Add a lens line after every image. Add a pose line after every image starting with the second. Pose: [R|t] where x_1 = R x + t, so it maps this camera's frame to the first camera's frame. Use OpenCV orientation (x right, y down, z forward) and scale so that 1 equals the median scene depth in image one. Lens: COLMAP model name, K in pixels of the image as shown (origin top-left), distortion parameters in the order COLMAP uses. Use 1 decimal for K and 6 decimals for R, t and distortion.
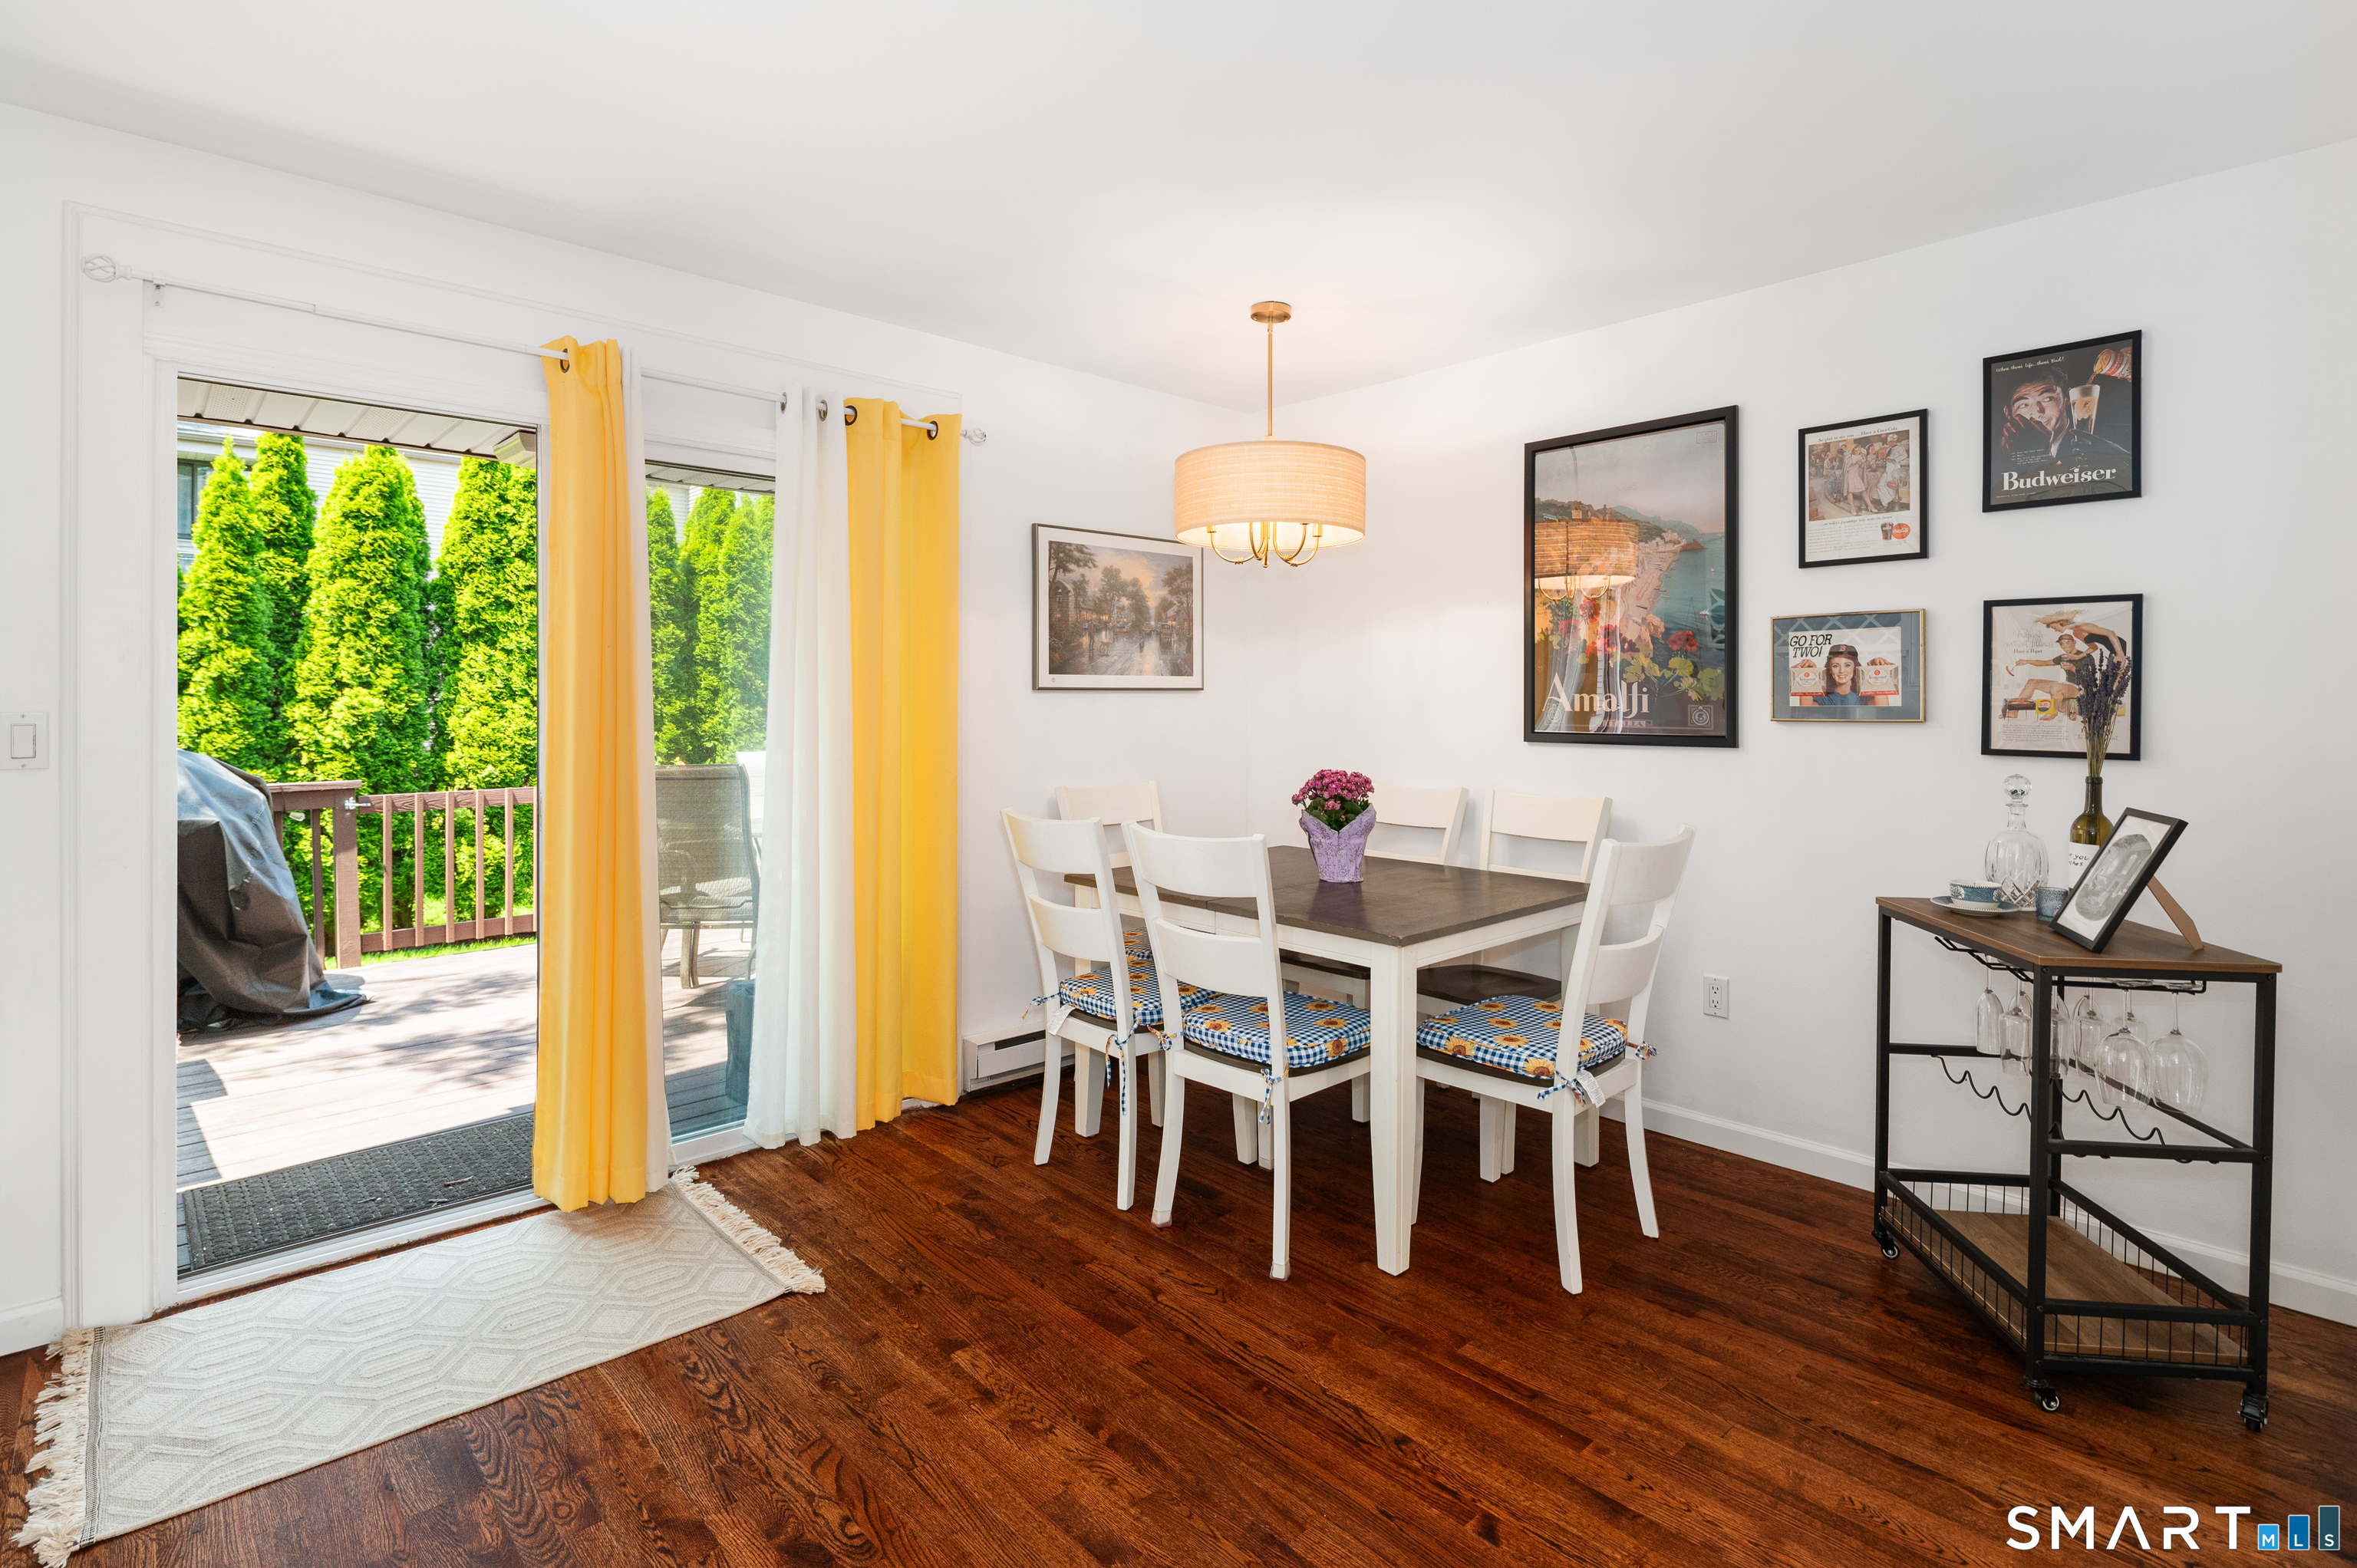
lens RADIAL K [[1149.6, 0, 1188.5], [0, 1149.6, 697.5], [0, 0, 1]] dist [0.009247, -0.008456]
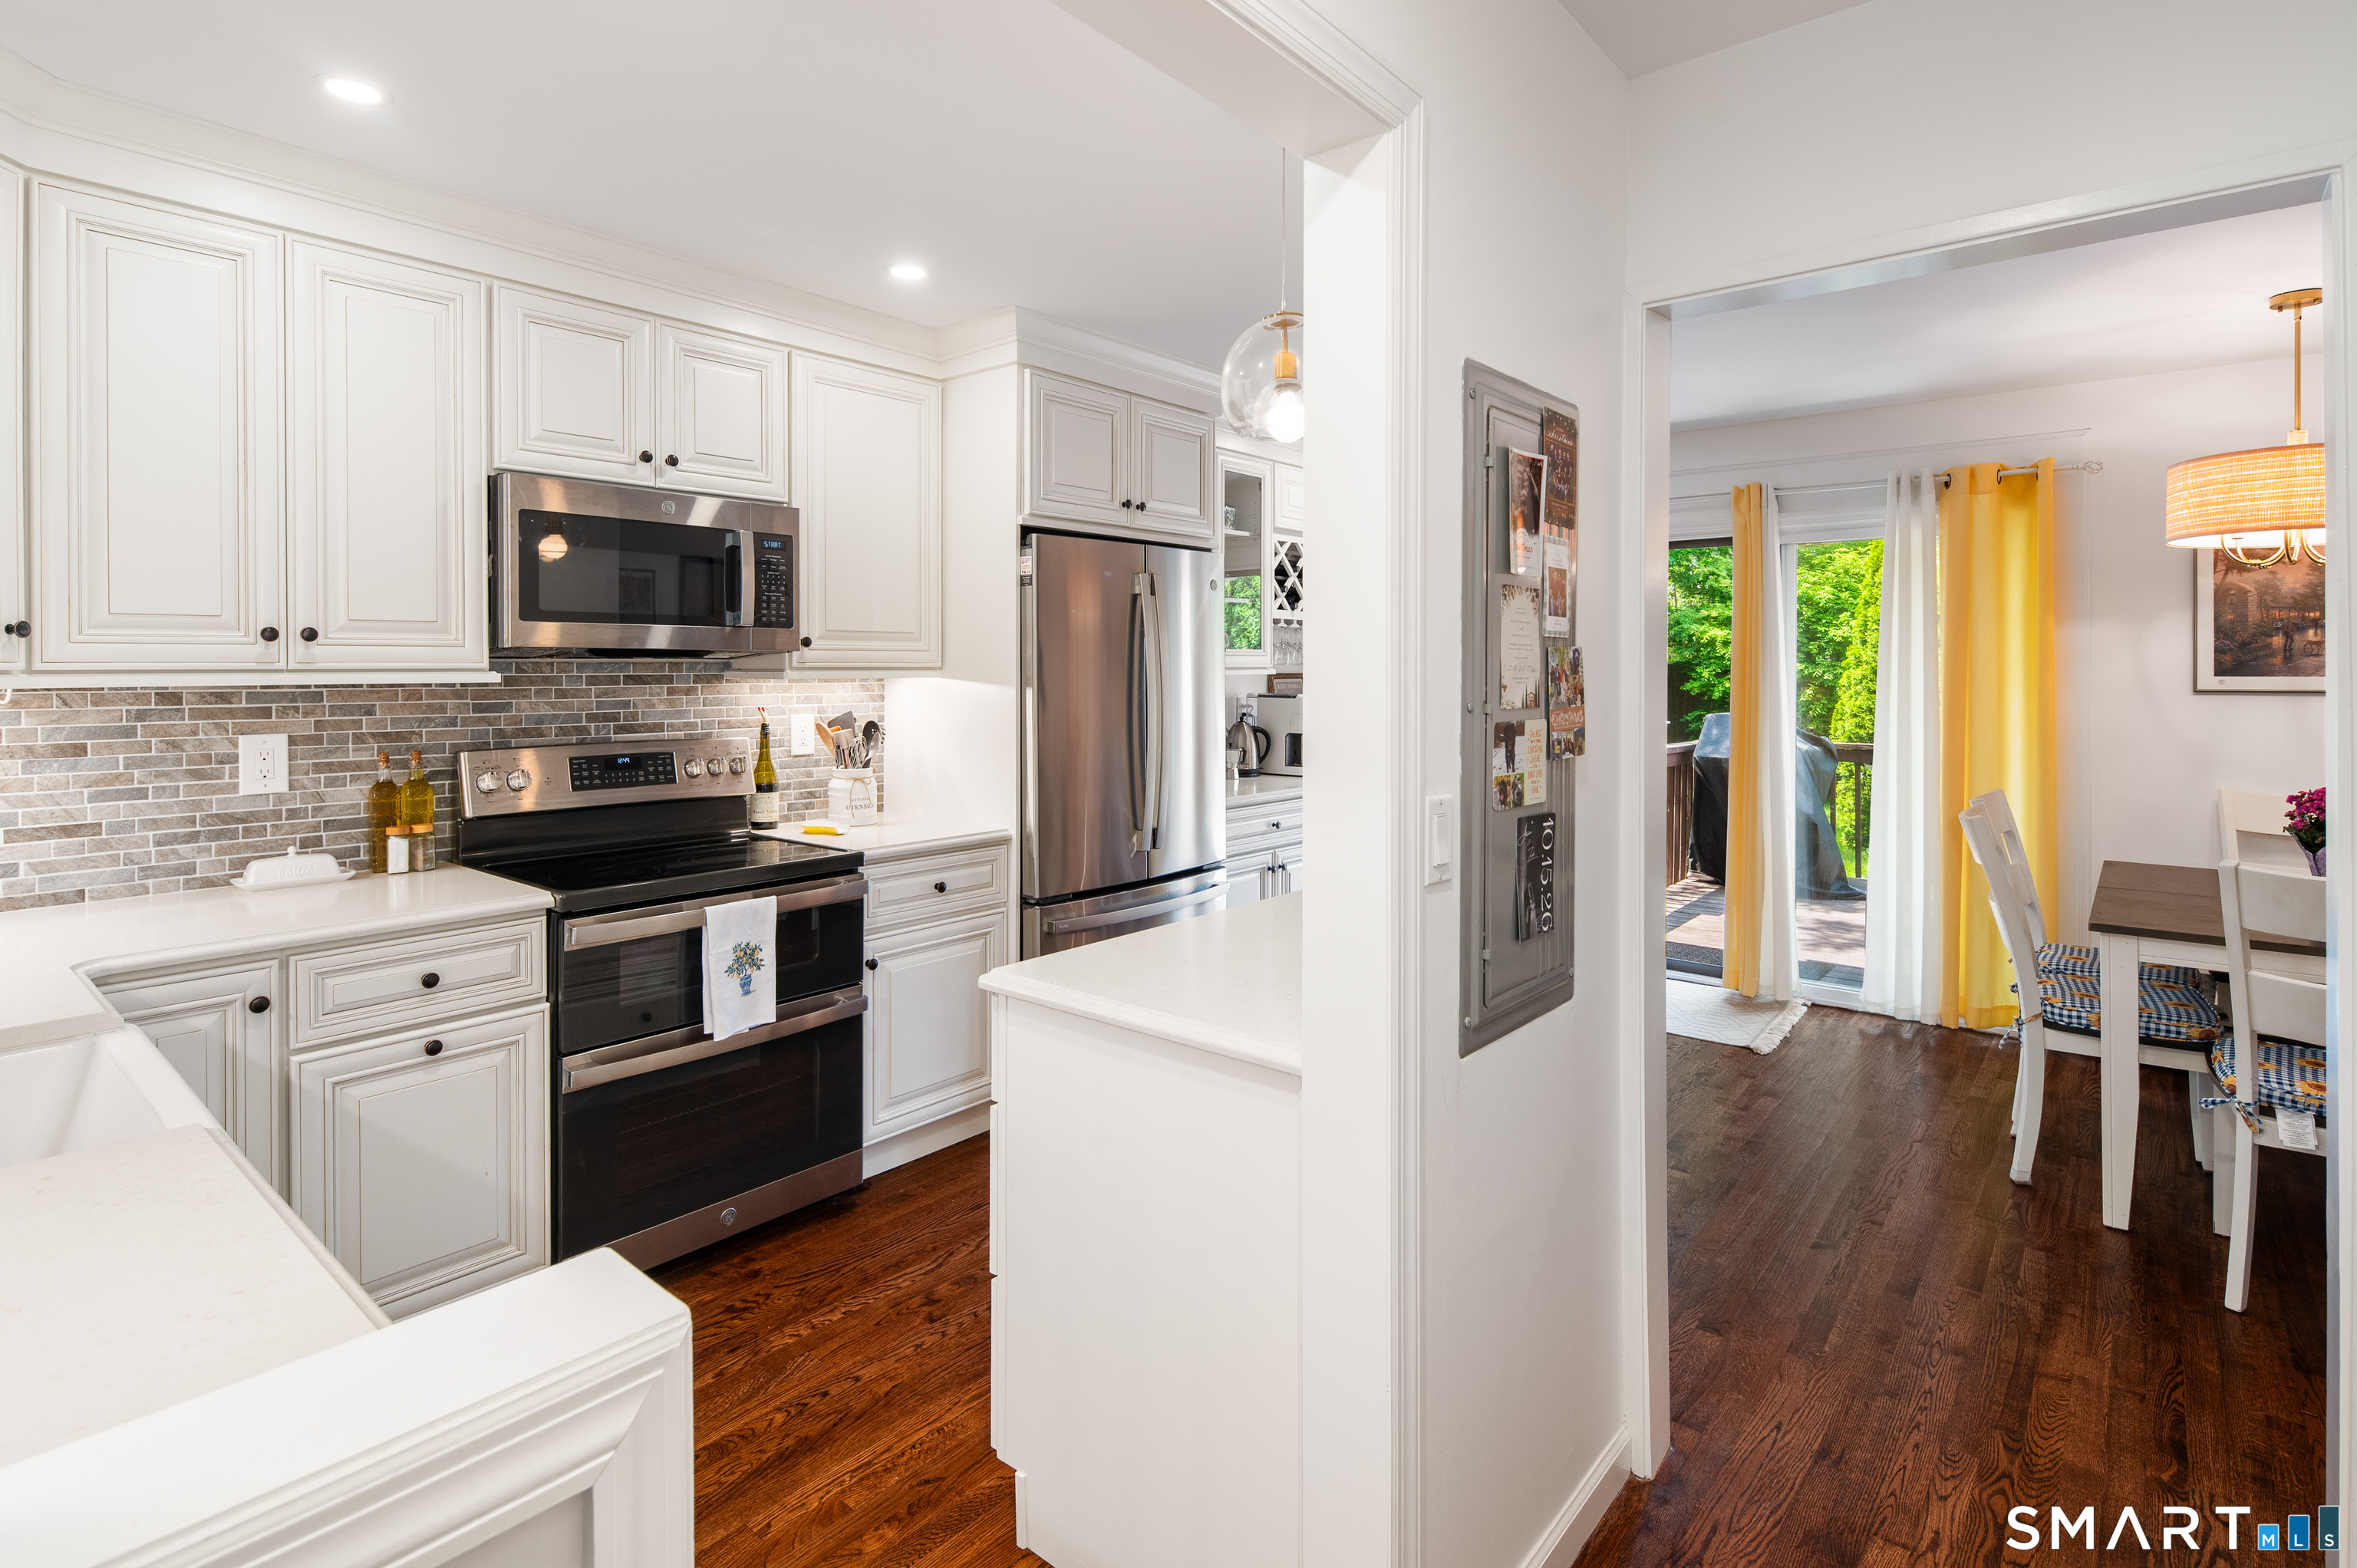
lens RADIAL K [[1149.6, 0, 1188.7], [0, 1149.6, 675.2], [0, 0, 1]] dist [0.009247, -0.008456]
pose [[0.127033, 0.006272, -0.991879, 1.060726], [-0.000157, 0.999980, 0.006303, -0.038015], [0.991899, -0.000645, 0.127031, -0.032113]]
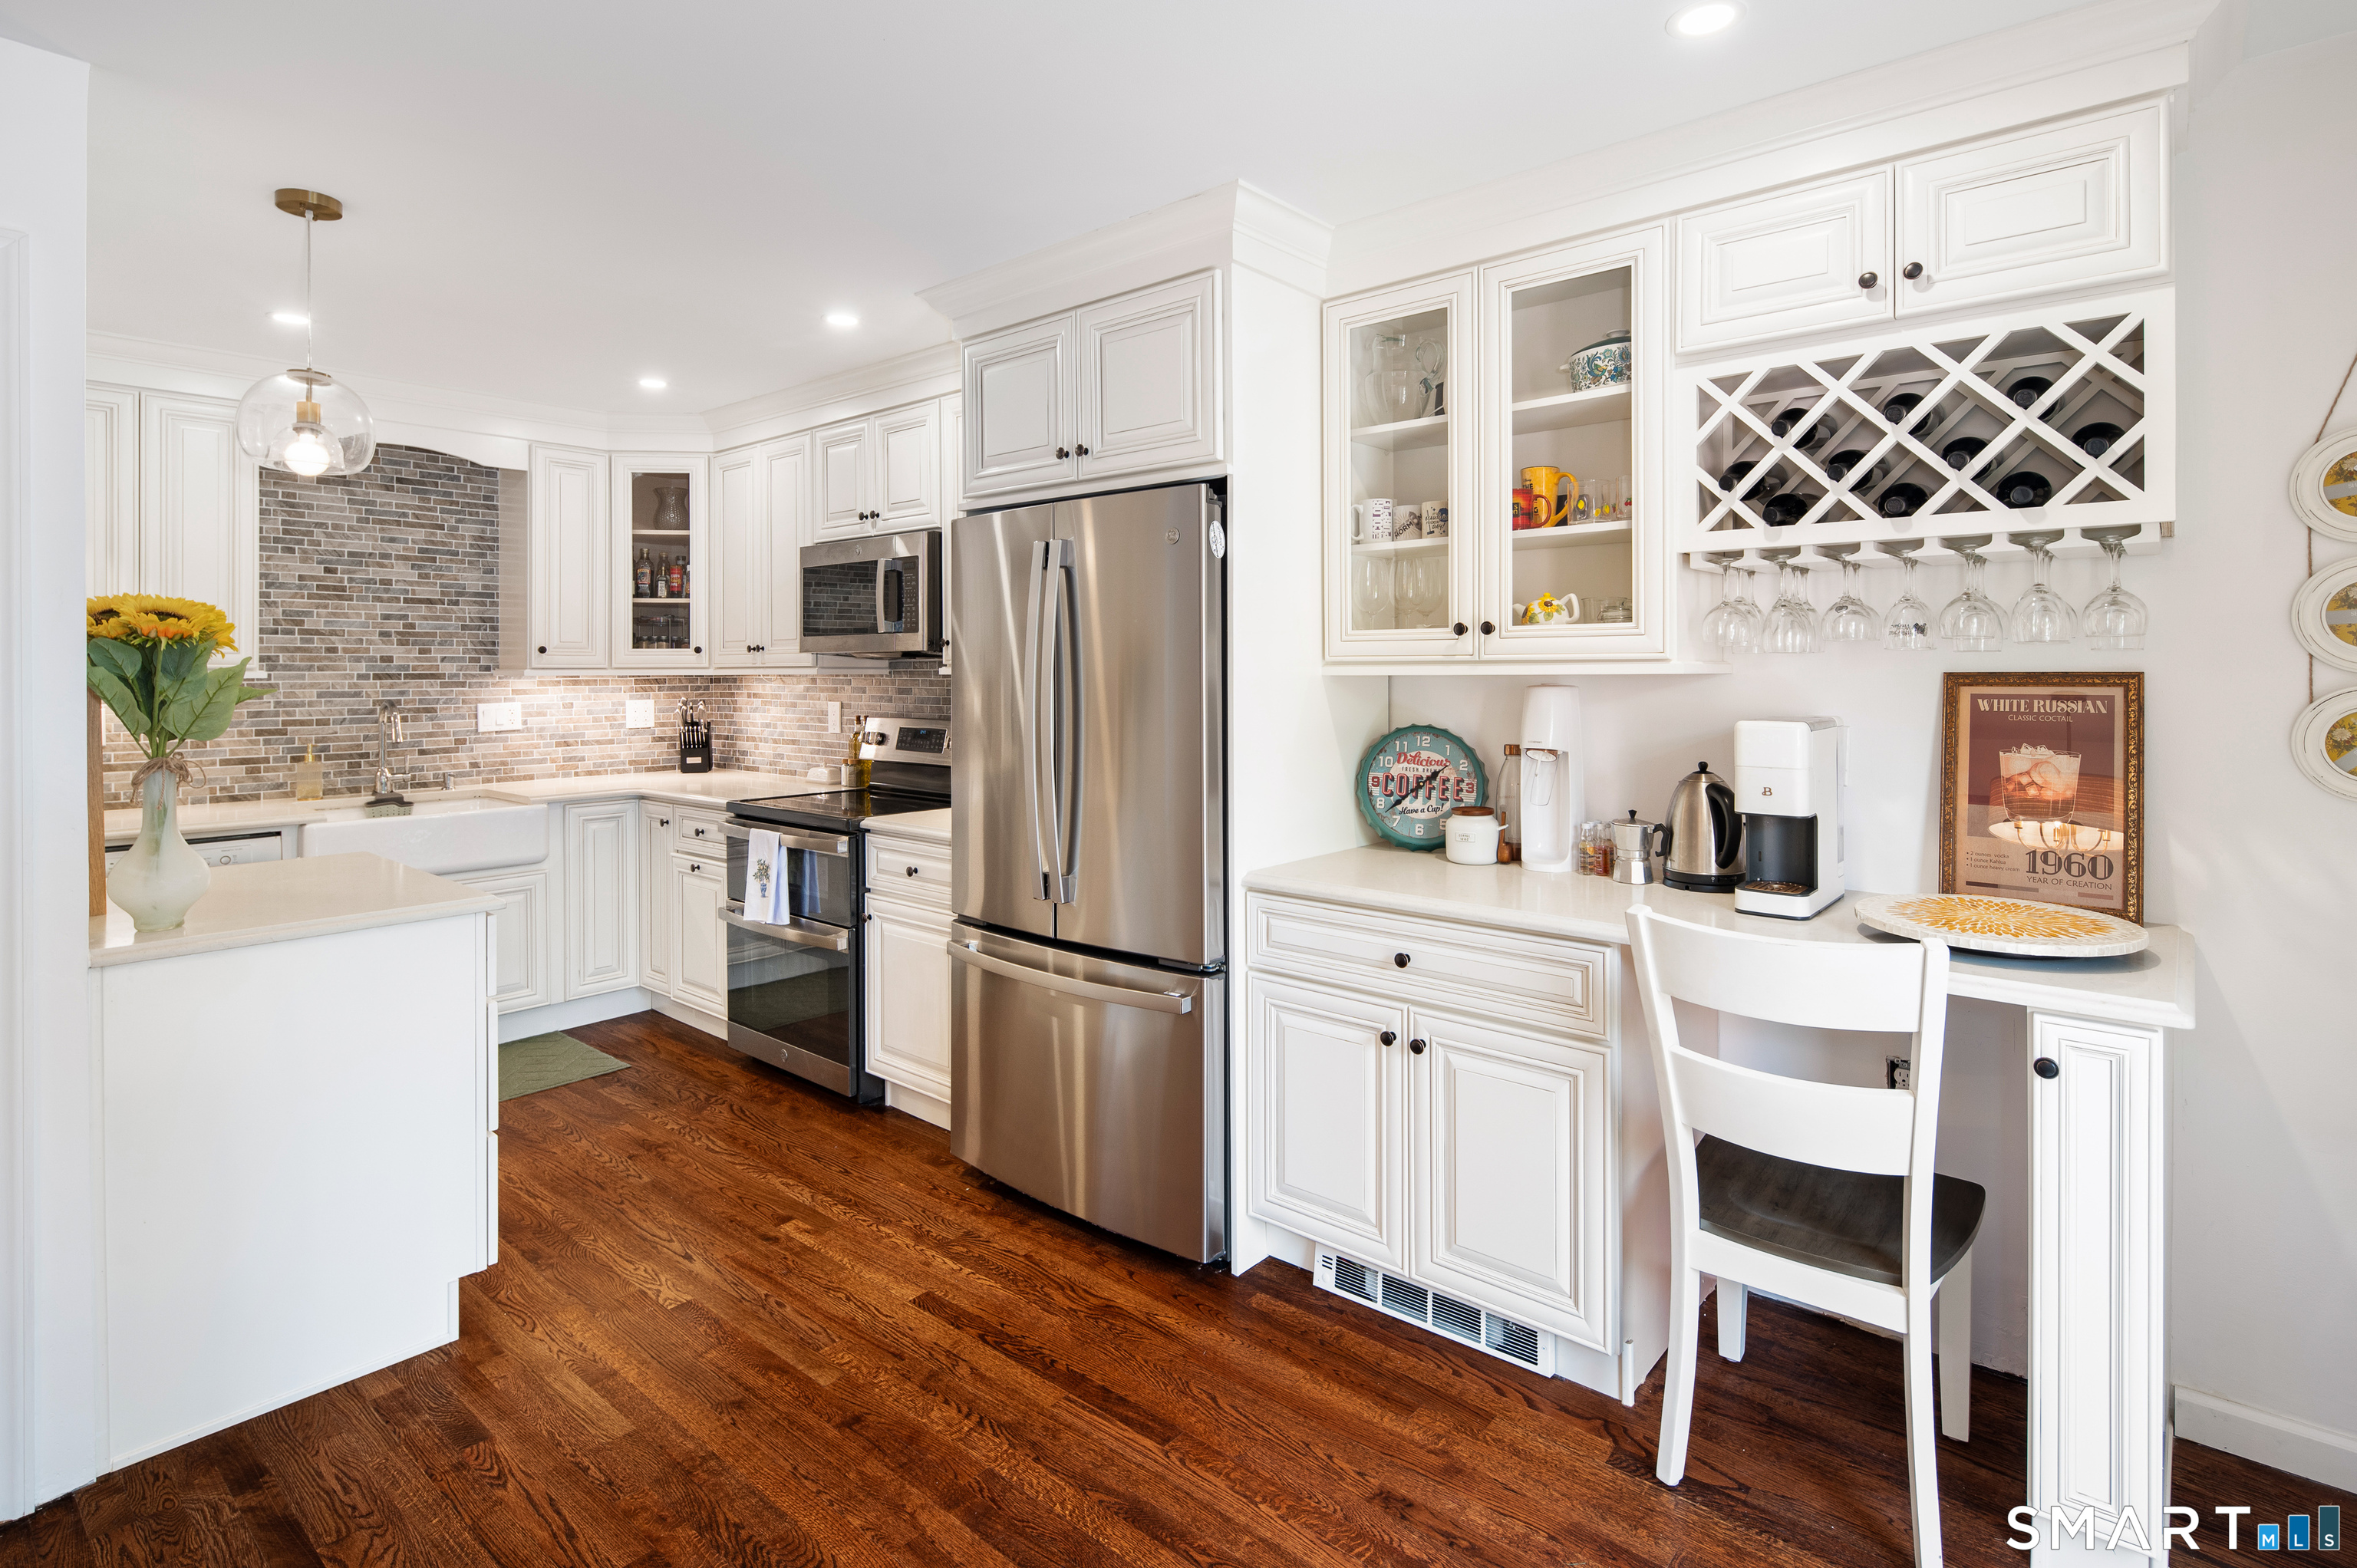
lens RADIAL K [[1149.6, 0, 1199.7], [0, 1149.6, 670.1], [0, 0, 1]] dist [0.009247, -0.008456]
pose [[-0.992313, 0.002218, -0.123730, -0.233944], [0.002064, 0.999997, 0.001376, -0.032845], [0.123732, 0.001110, -0.992315, 1.088733]]
